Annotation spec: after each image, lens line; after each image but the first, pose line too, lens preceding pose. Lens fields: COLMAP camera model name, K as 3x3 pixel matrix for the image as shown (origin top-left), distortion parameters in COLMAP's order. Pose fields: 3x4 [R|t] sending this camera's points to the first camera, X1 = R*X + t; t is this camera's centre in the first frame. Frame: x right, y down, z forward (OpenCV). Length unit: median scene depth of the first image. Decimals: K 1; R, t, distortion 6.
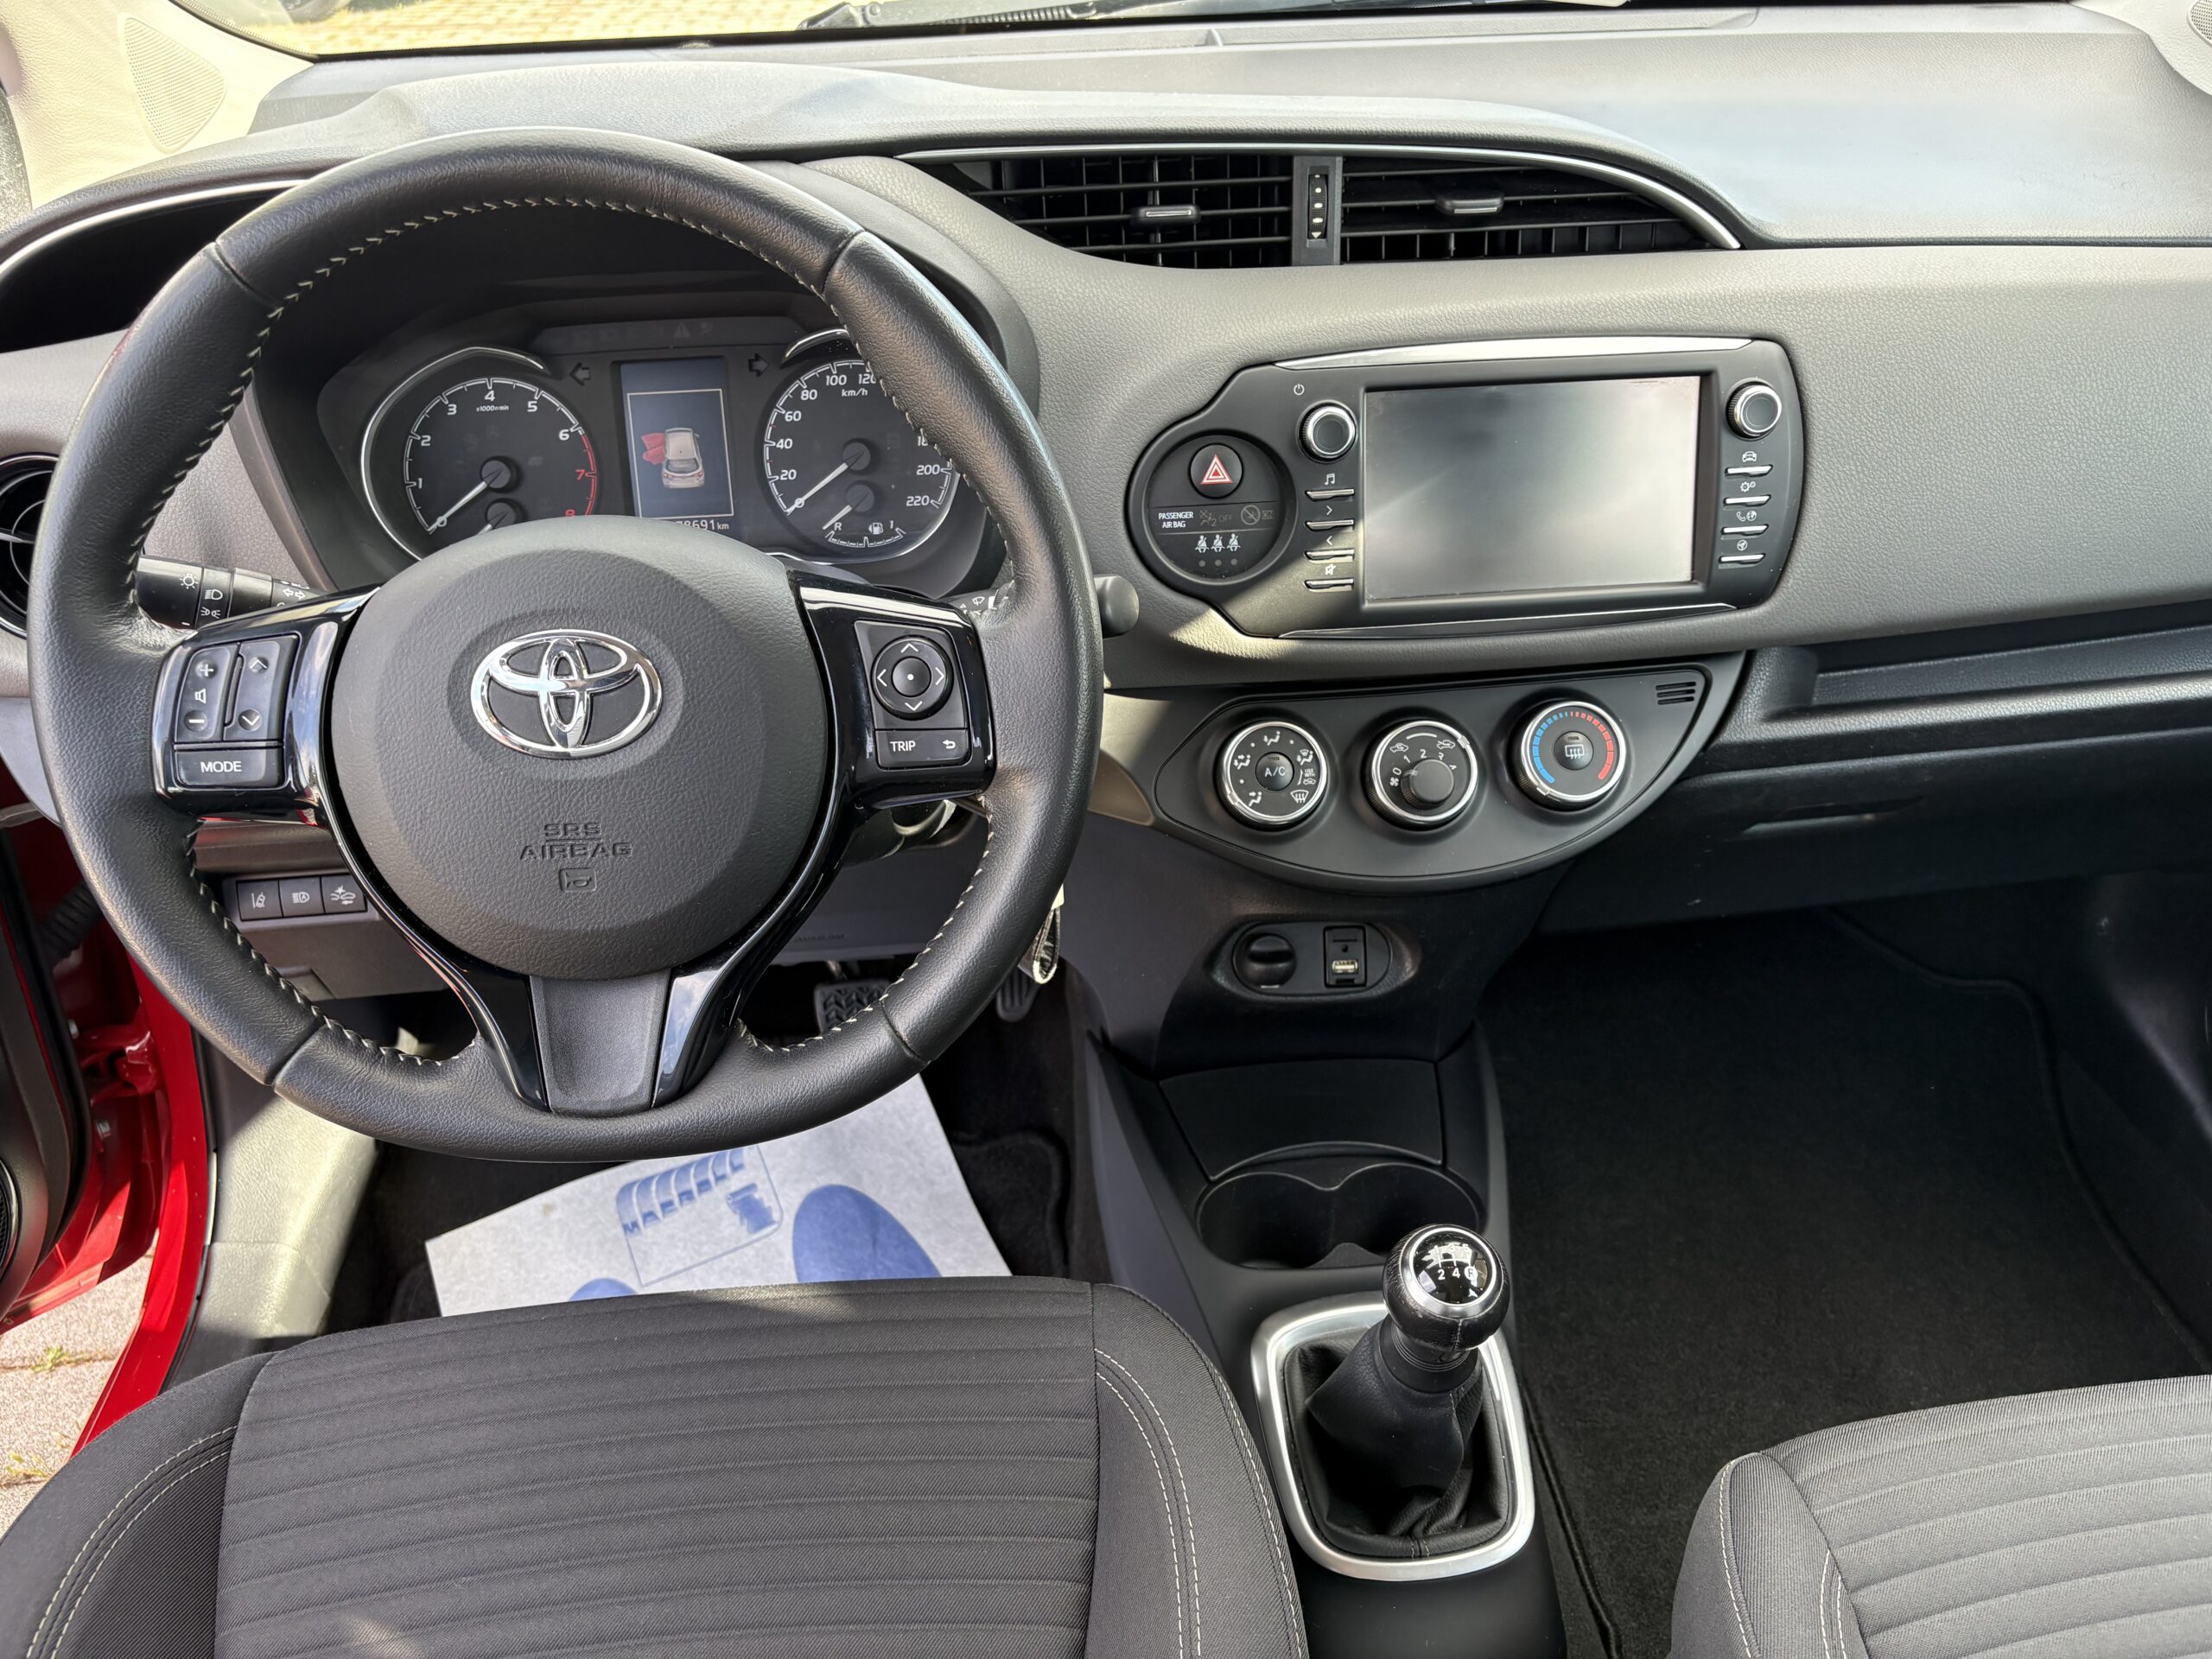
lens RADIAL K [[1683.8, 0, 1073.6], [0, 1683.8, 818.3], [0, 0, 1]] dist [0.043423, -0.039783]
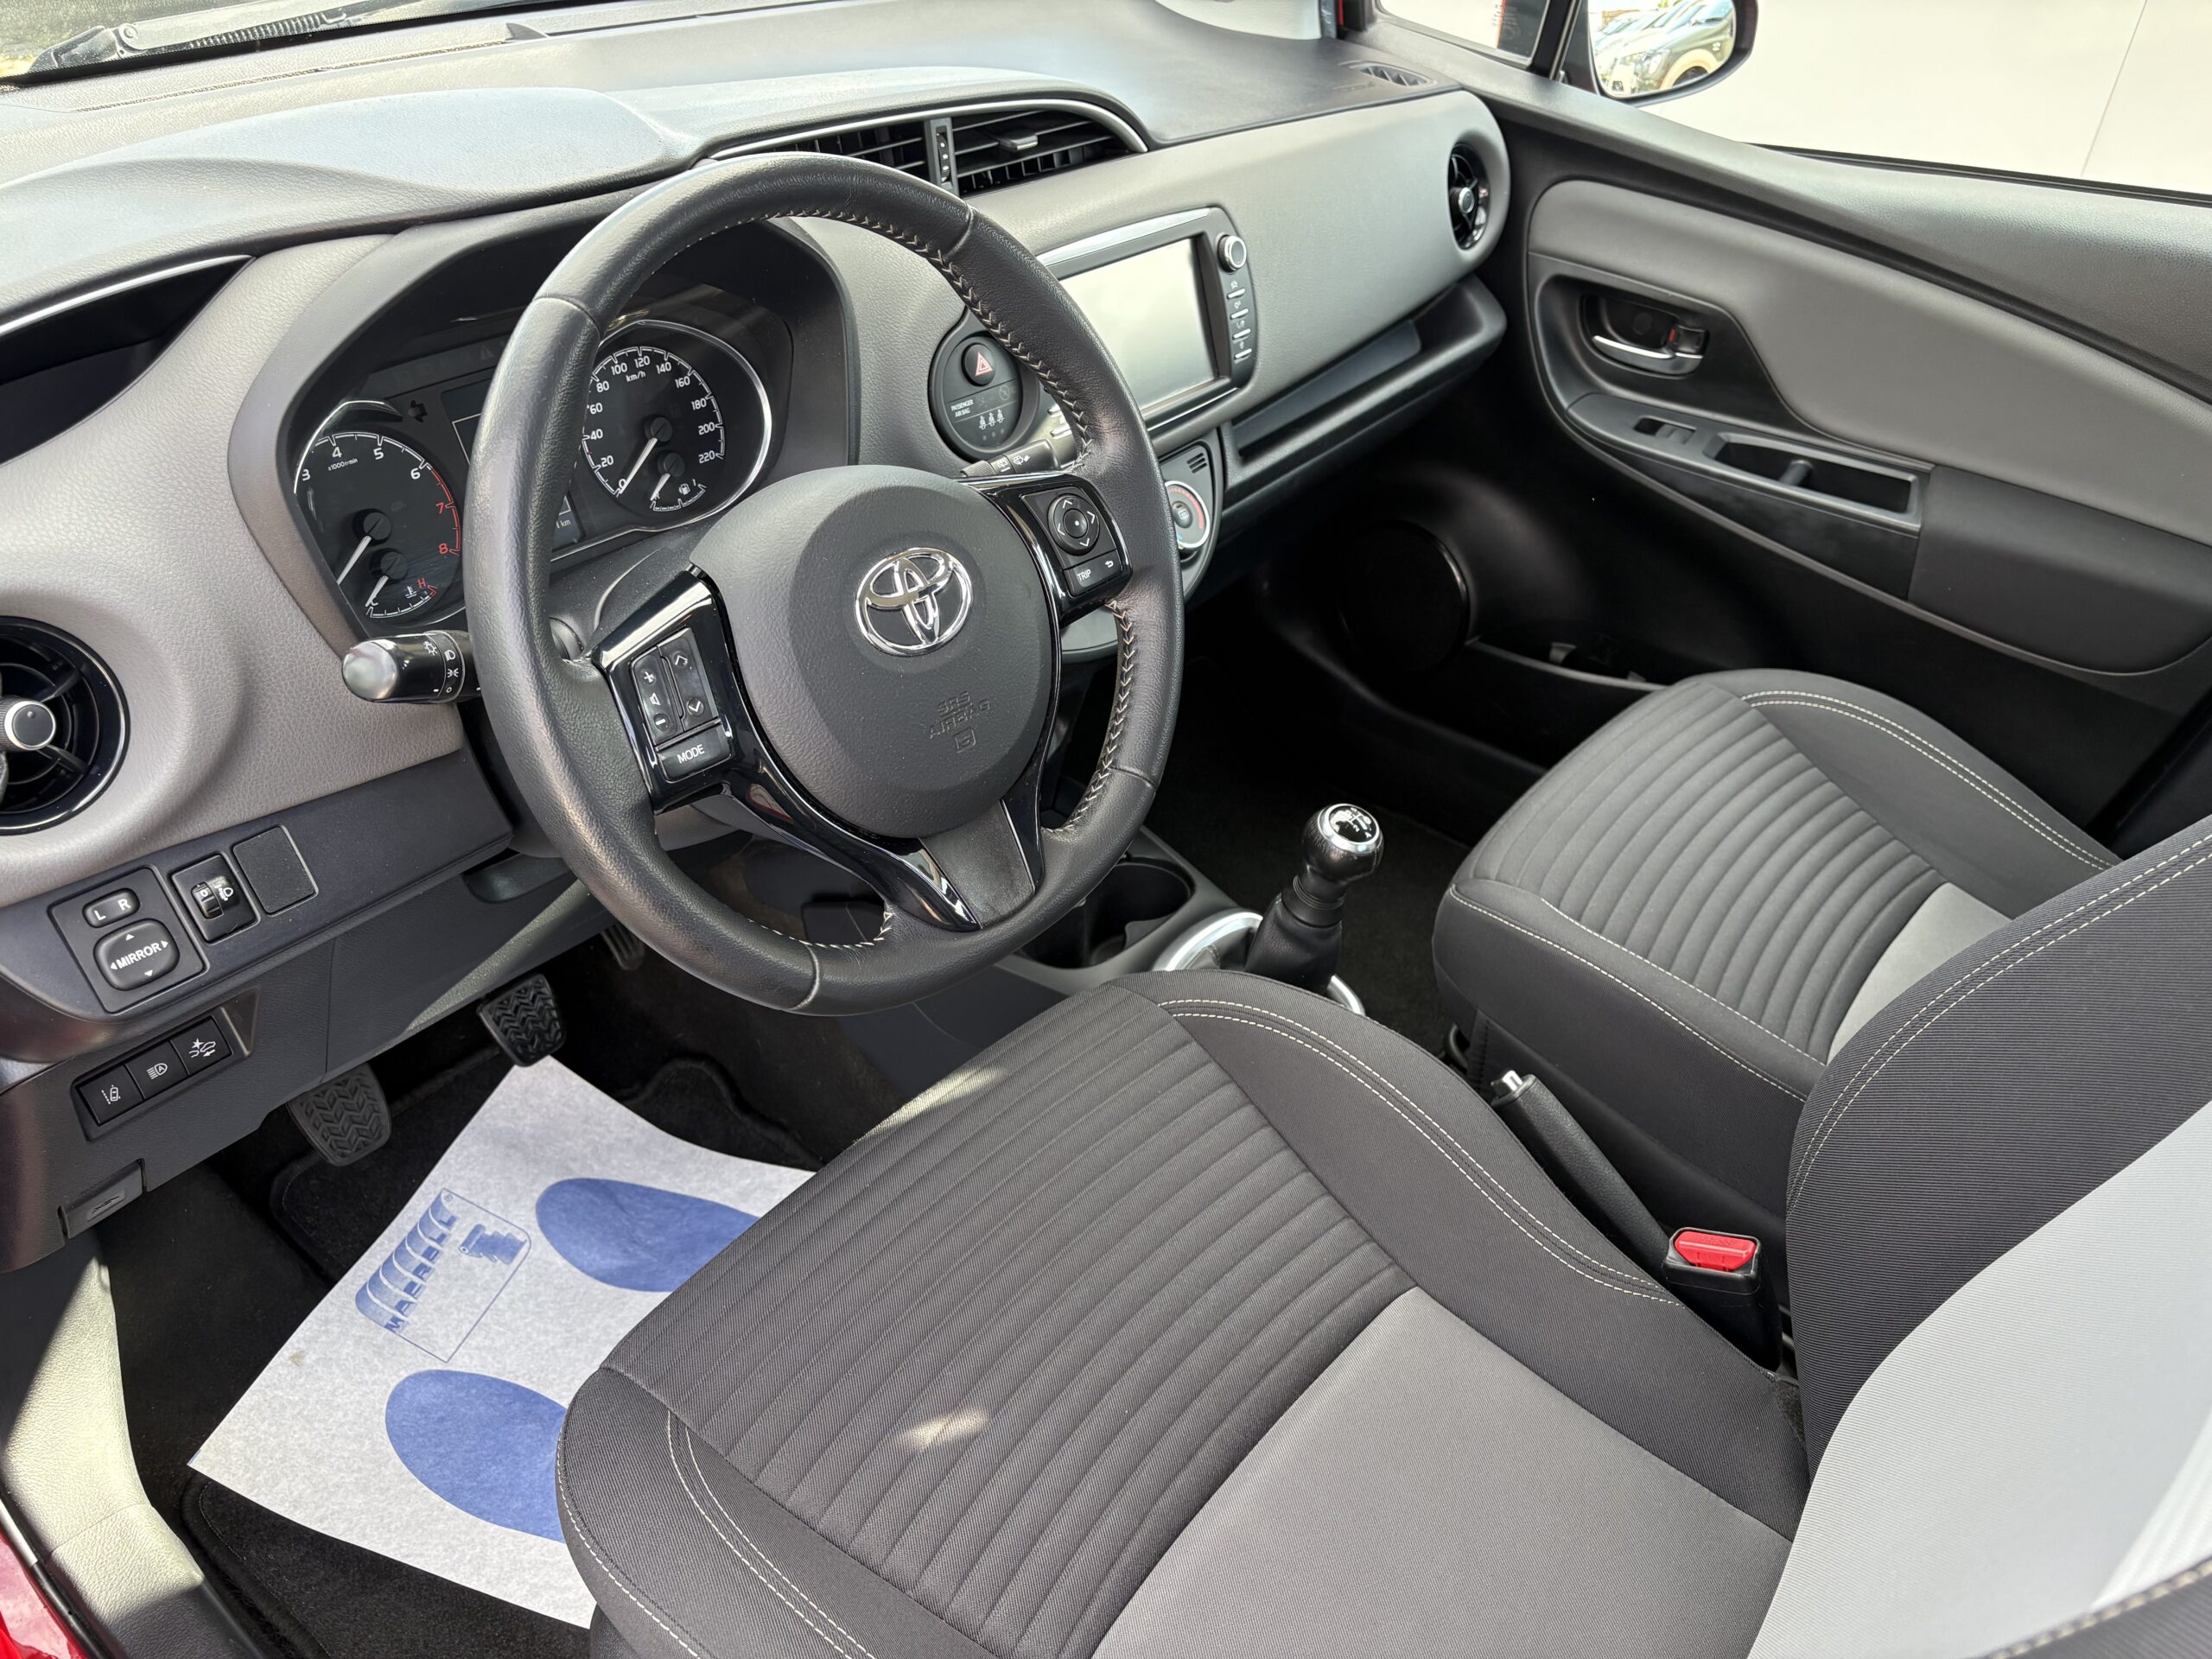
lens RADIAL K [[1683.8, 0, 1073.6], [0, 1683.8, 818.3], [0, 0, 1]] dist [0.043423, -0.039783]
pose [[0.701421, -0.367208, 0.610875, -0.722135], [0.352349, 0.923663, 0.150655, -0.047505], [-0.619564, 0.109569, 0.777261, -0.023109]]
